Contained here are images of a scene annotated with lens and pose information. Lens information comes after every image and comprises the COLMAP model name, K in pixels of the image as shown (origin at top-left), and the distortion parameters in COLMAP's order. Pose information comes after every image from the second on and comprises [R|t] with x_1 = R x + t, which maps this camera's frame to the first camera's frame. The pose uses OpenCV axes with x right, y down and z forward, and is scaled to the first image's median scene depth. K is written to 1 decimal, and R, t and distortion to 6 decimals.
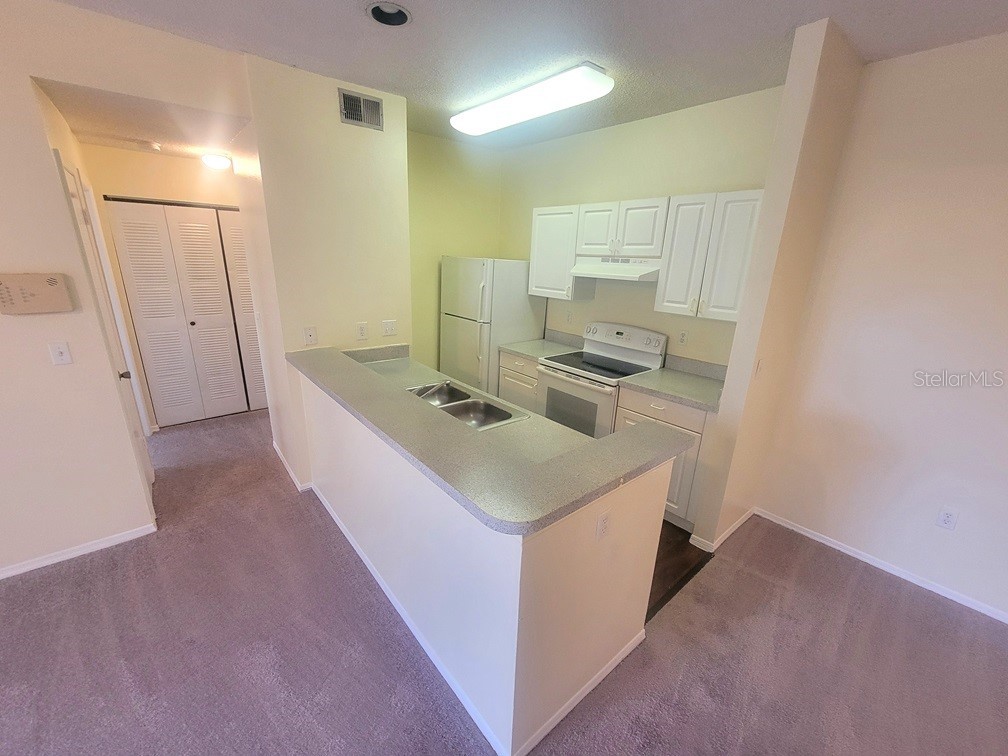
lens RADIAL K [[411.2, 0, 501.4], [0, 411.2, 383.5], [0, 0, 1]] dist [0.000332, 0.000516]
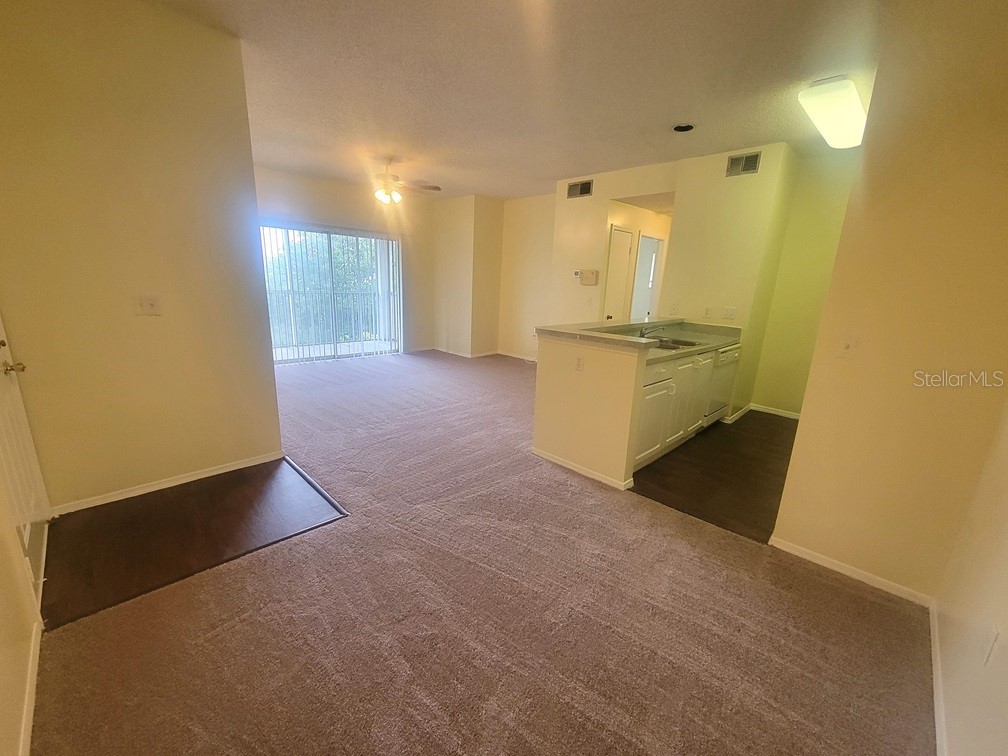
lens RADIAL K [[411.2, 0, 499.9], [0, 411.2, 384.4], [0, 0, 1]] dist [0.000332, 0.000516]
pose [[0.088608, 0.220082, -0.971449, 1.053390], [-0.333906, 0.925416, 0.179198, 0.094507], [0.938433, 0.308494, 0.155486, 0.153504]]
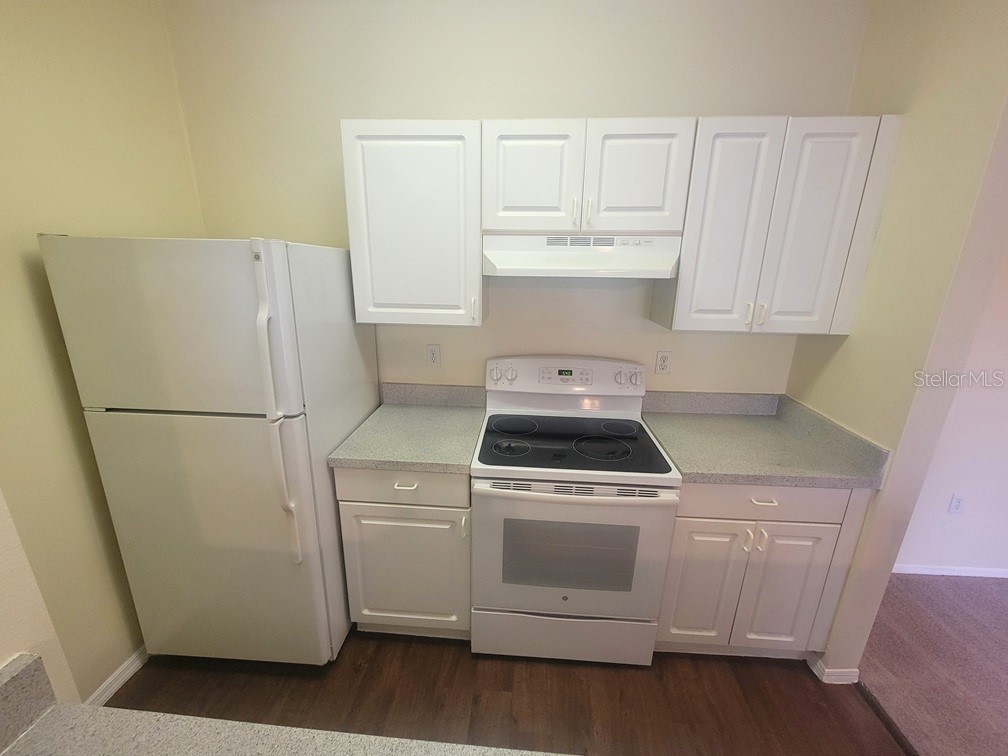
lens RADIAL K [[411.2, 0, 501.4], [0, 411.2, 384.3], [0, 0, 1]] dist [0.000332, 0.000516]
pose [[0.694337, -0.233010, 0.680884, -0.183185], [0.225123, 0.968974, 0.102028, -0.204157], [-0.683532, 0.082441, 0.725250, 0.720903]]
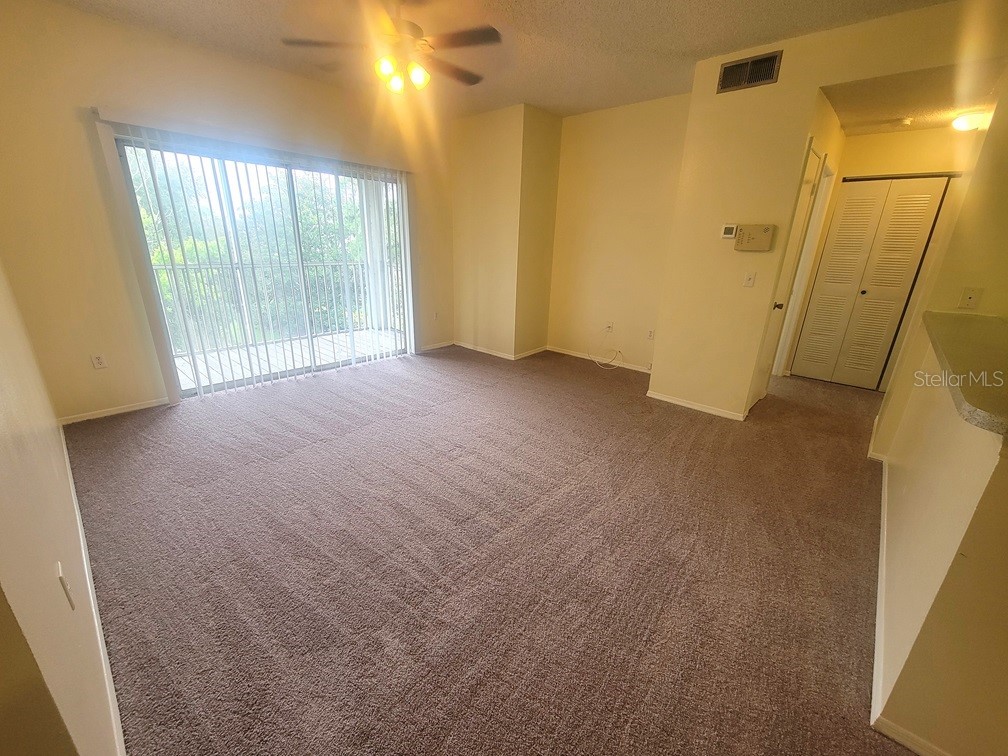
lens RADIAL K [[411.2, 0, 500.8], [0, 411.2, 382.9], [0, 0, 1]] dist [0.000332, 0.000516]
pose [[0.139527, 0.298568, -0.944134, 0.246506], [-0.319936, 0.915915, 0.242363, 0.140219], [0.937109, 0.268246, 0.223318, -0.071880]]
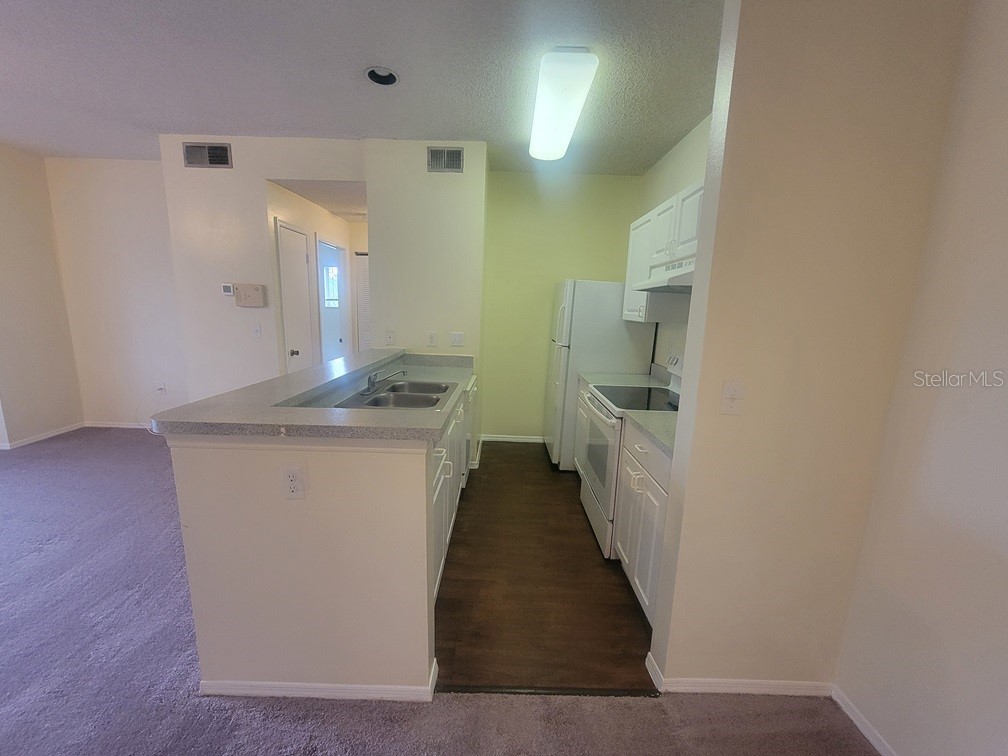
lens RADIAL K [[411.2, 0, 501.1], [0, 411.2, 383.9], [0, 0, 1]] dist [0.000332, 0.000516]
pose [[0.761913, 0.108951, -0.638449, 0.558635], [-0.201116, 0.976820, -0.073314, 0.042100], [0.615662, 0.184261, 0.766164, 0.242911]]
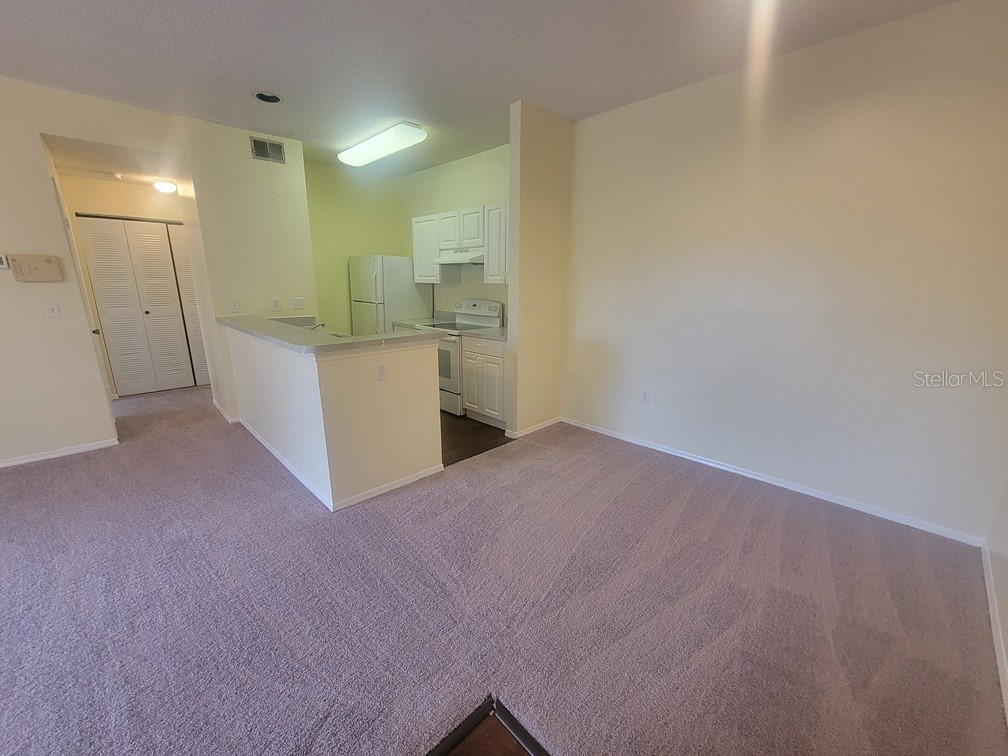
lens RADIAL K [[411.2, 0, 501.6], [0, 411.2, 384.1], [0, 0, 1]] dist [0.000332, 0.000516]
pose [[0.996942, -0.043392, 0.064990, 0.307576], [0.046884, 0.997482, -0.053206, 0.241545], [-0.062518, 0.056091, 0.996466, -0.397439]]
